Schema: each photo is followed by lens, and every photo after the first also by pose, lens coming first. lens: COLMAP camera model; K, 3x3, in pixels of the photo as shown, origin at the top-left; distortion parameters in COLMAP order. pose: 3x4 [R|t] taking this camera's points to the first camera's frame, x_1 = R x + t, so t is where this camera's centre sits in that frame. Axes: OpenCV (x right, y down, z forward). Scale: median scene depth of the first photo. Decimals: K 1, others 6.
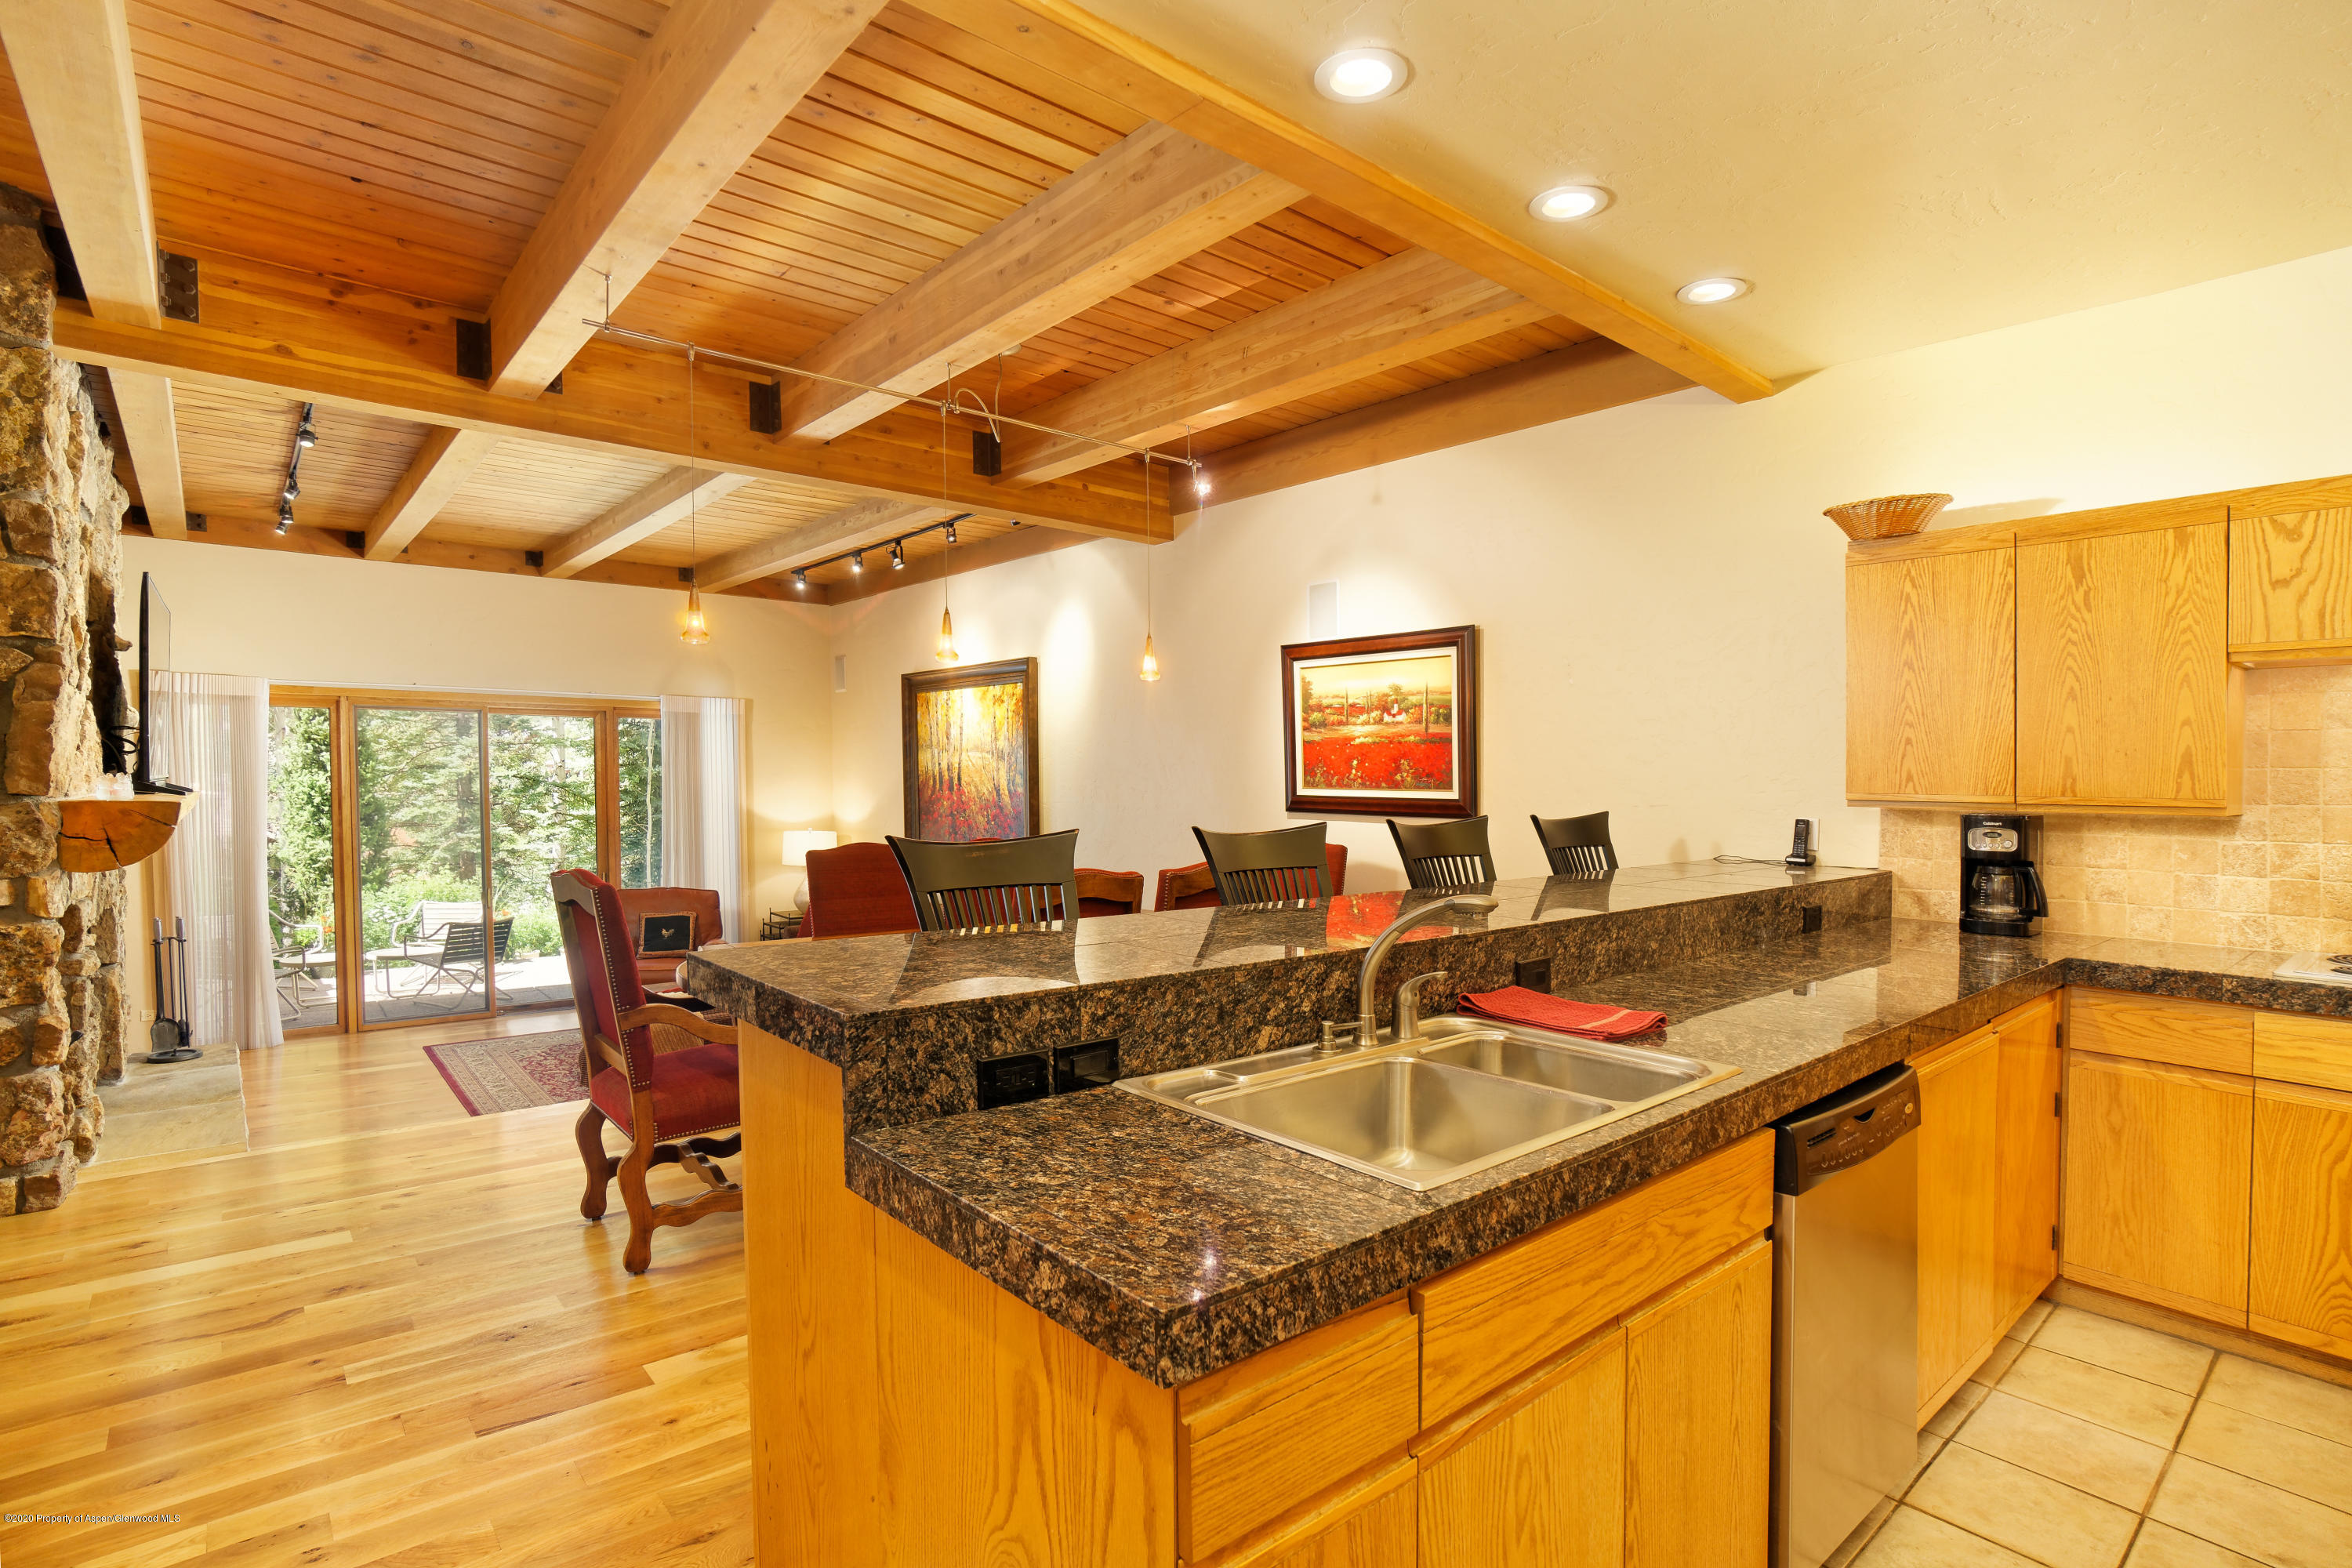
lens RADIAL K [[1149.6, 0, 1137.6], [0, 1149.6, 839.1], [0, 0, 1]] dist [-0.028045, 0.006537]
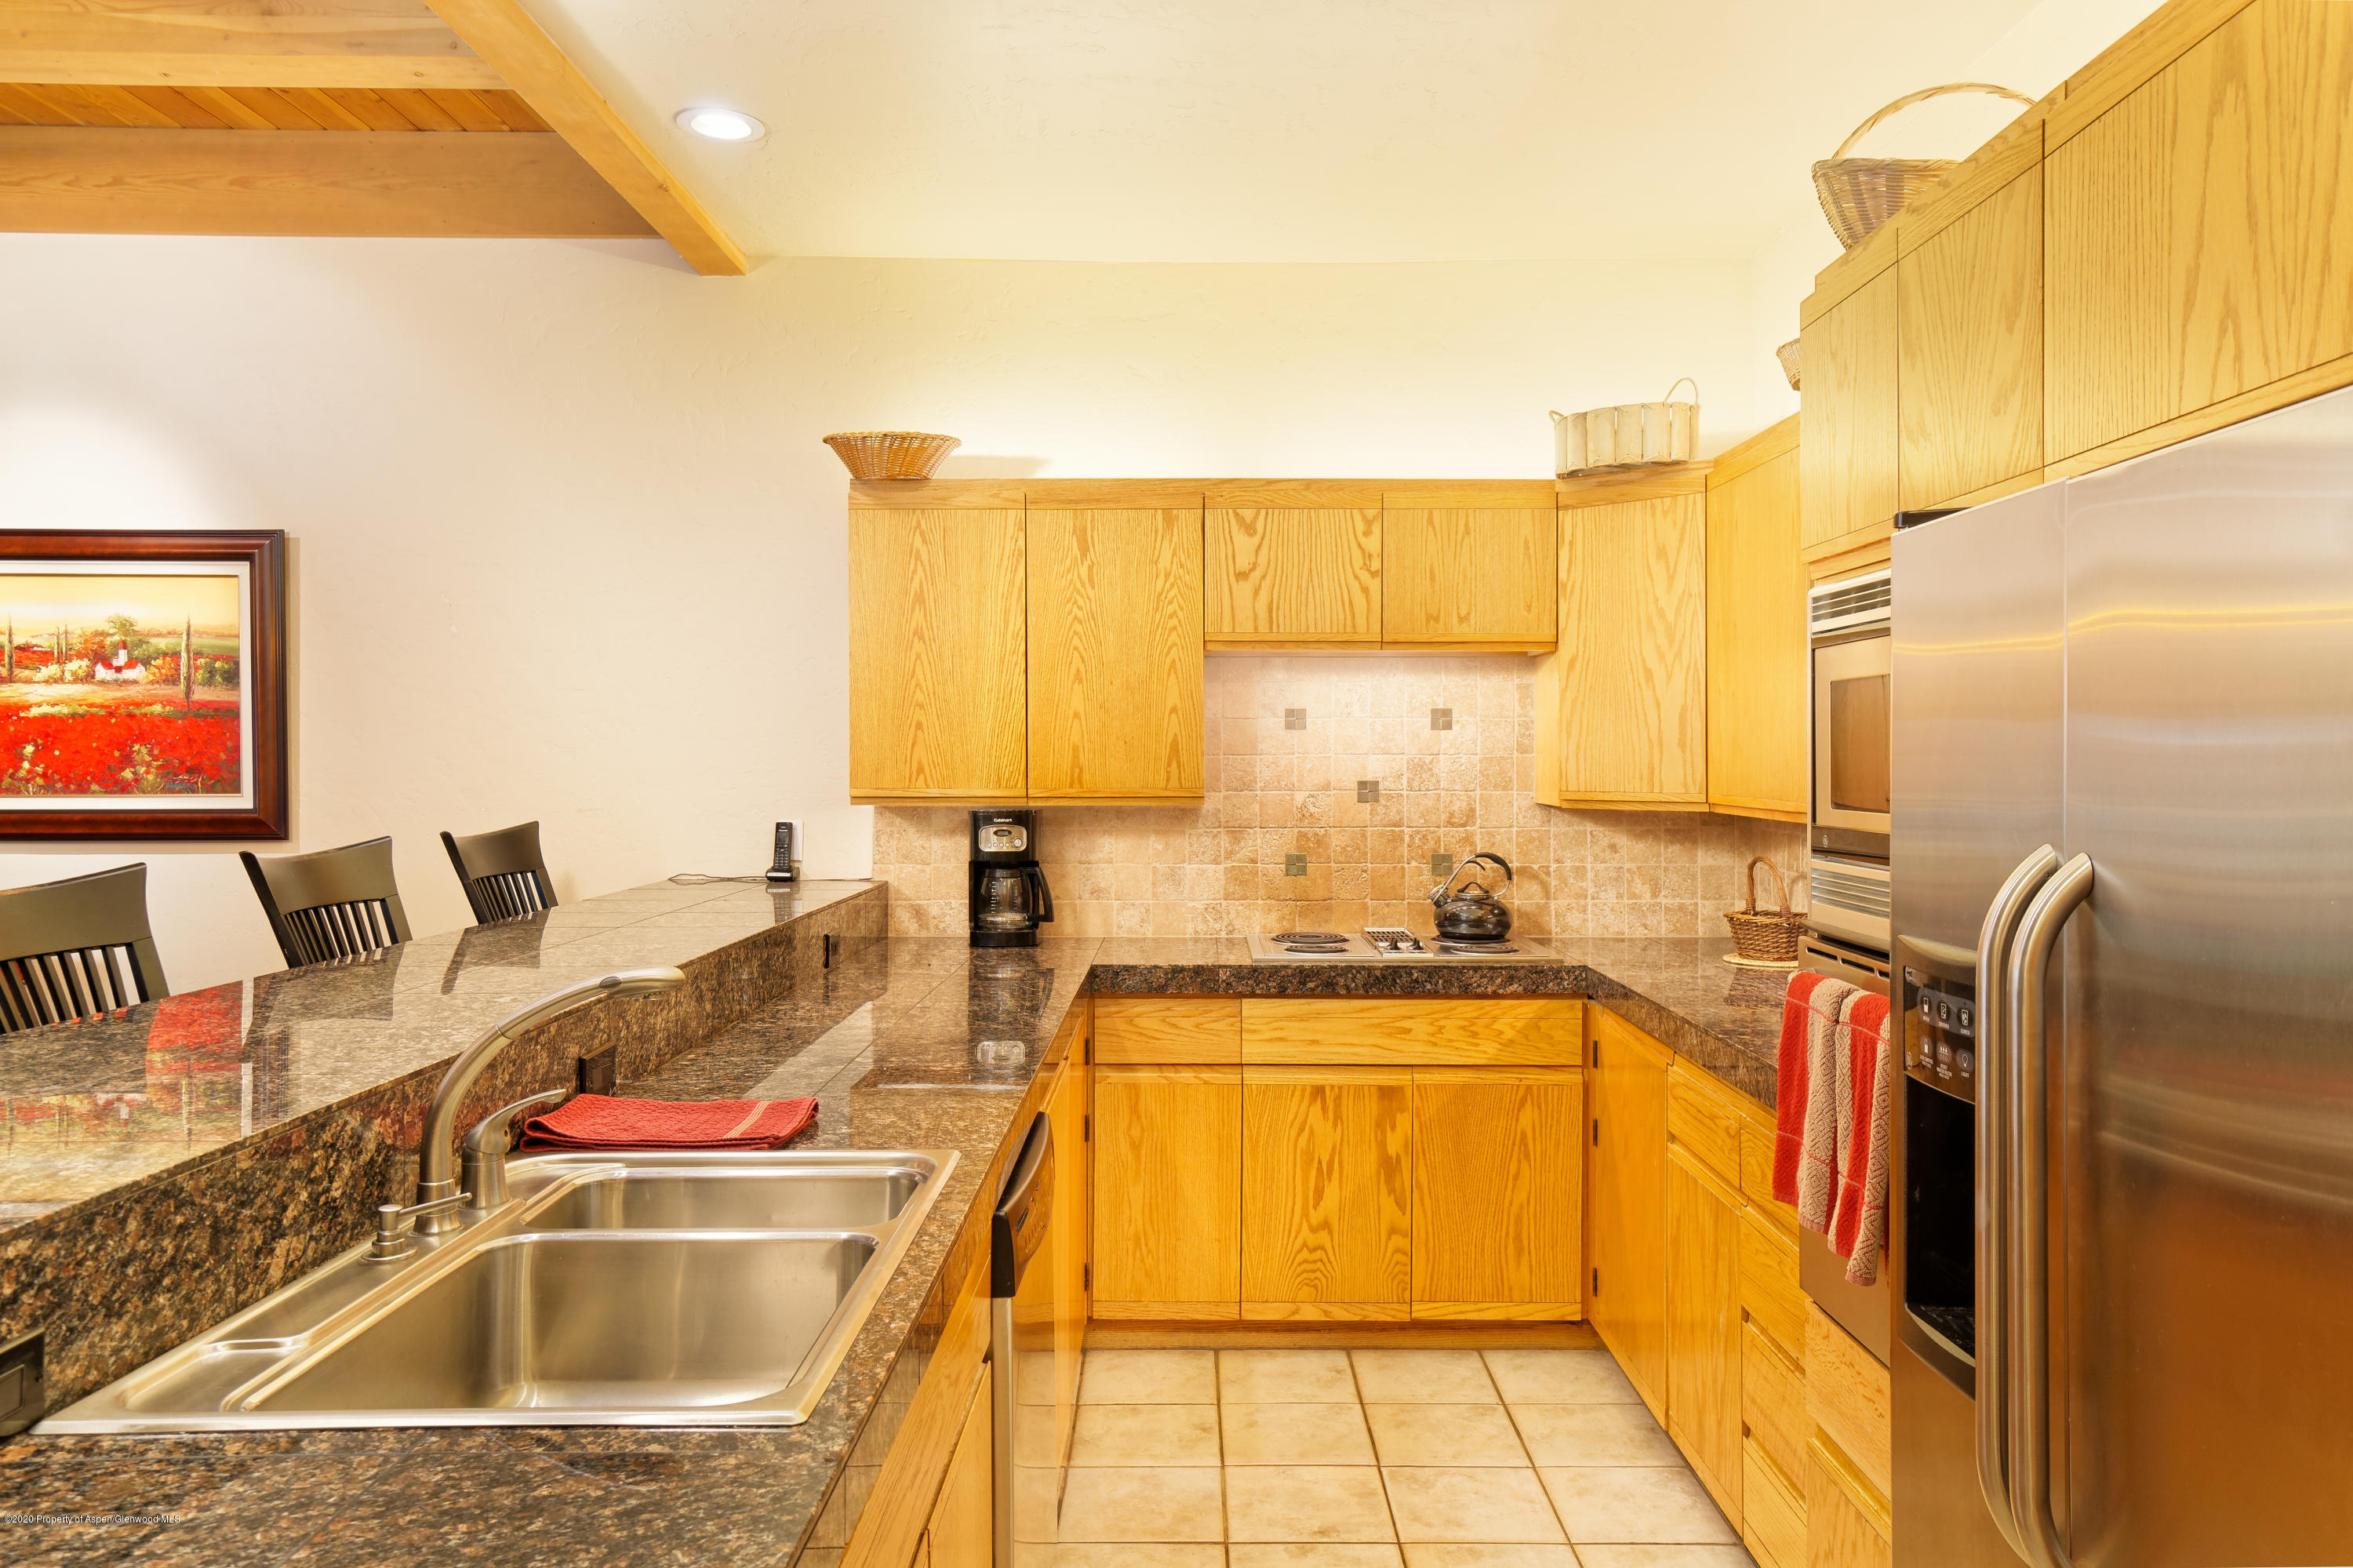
lens RADIAL K [[1647.8, 0, 1190.6], [0, 1647.8, 787.6], [0, 0, 1]] dist [-0.011135, 0.025536]
pose [[0.621355, -0.021231, 0.783241, -0.126907], [0.050567, 0.998635, -0.013046, -0.012530], [-0.781896, 0.047712, 0.621581, 0.079552]]
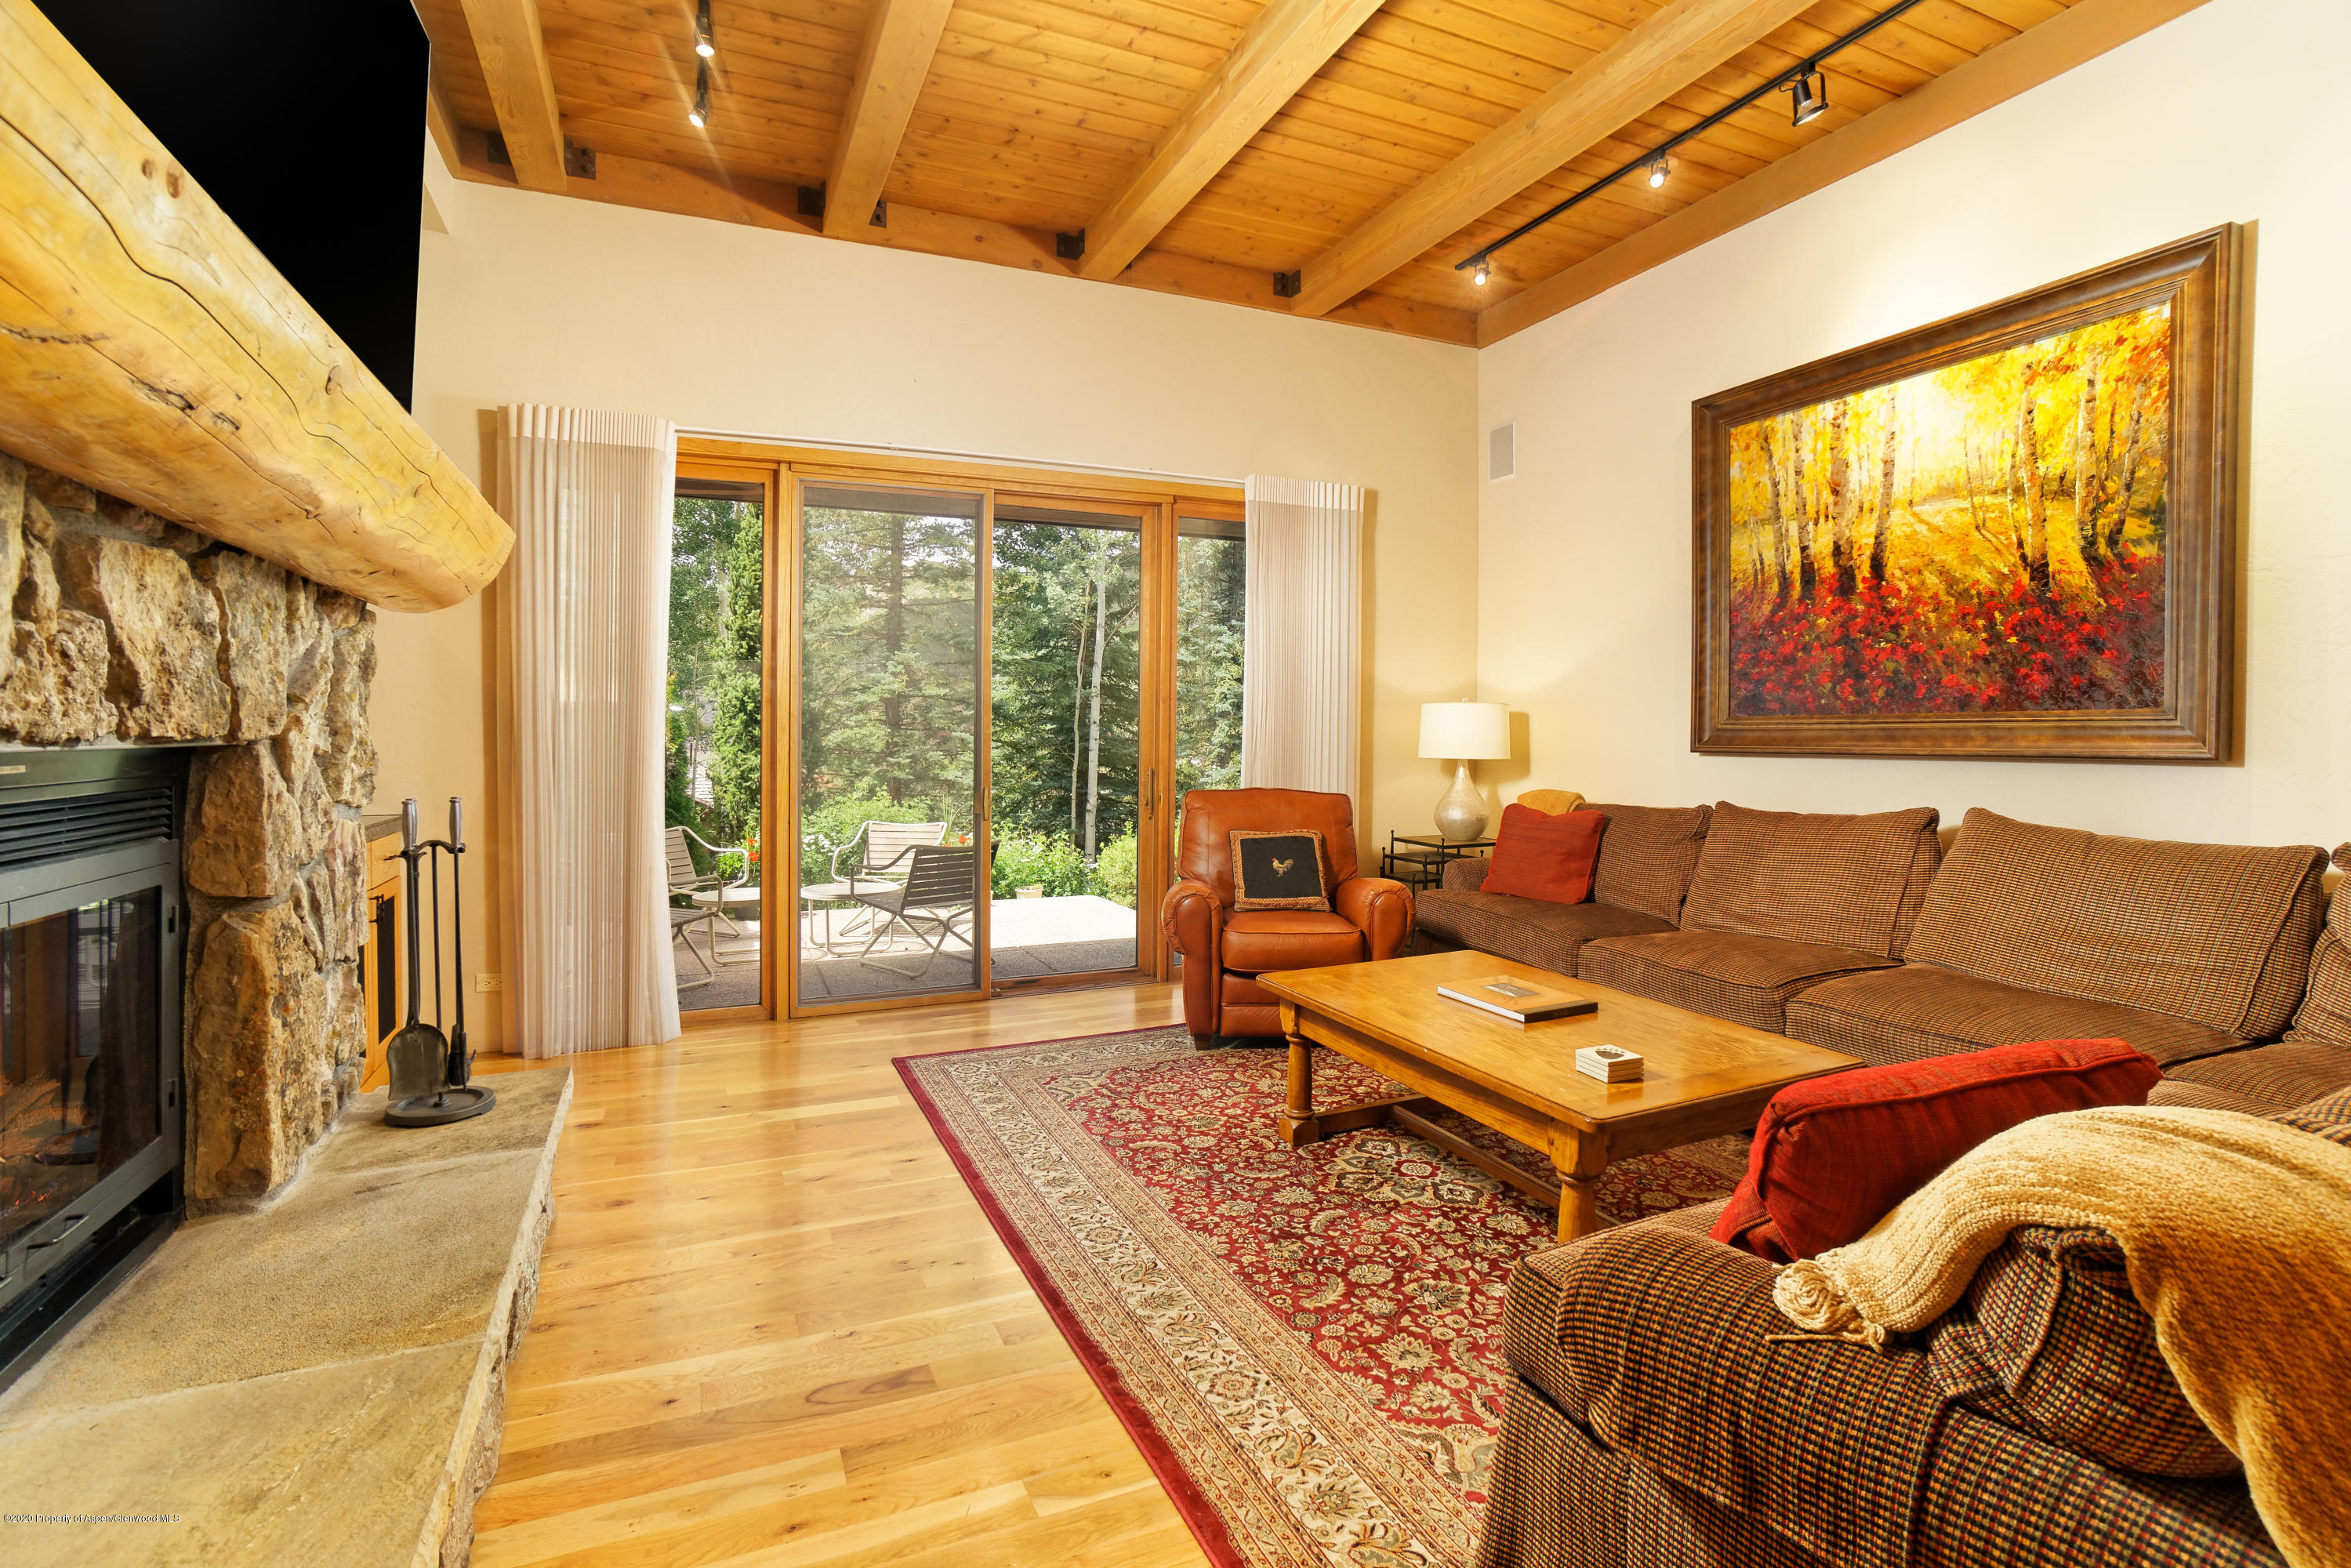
lens RADIAL K [[1149.2, 0, 1193.7], [0, 1149.2, 707.2], [0, 0, 1]] dist [-0.028045, 0.006537]
pose [[0.966422, -0.012968, -0.256634, -0.696868], [-0.005734, 0.997389, -0.071994, 0.100996], [0.256897, 0.071048, 0.963824, 0.993544]]
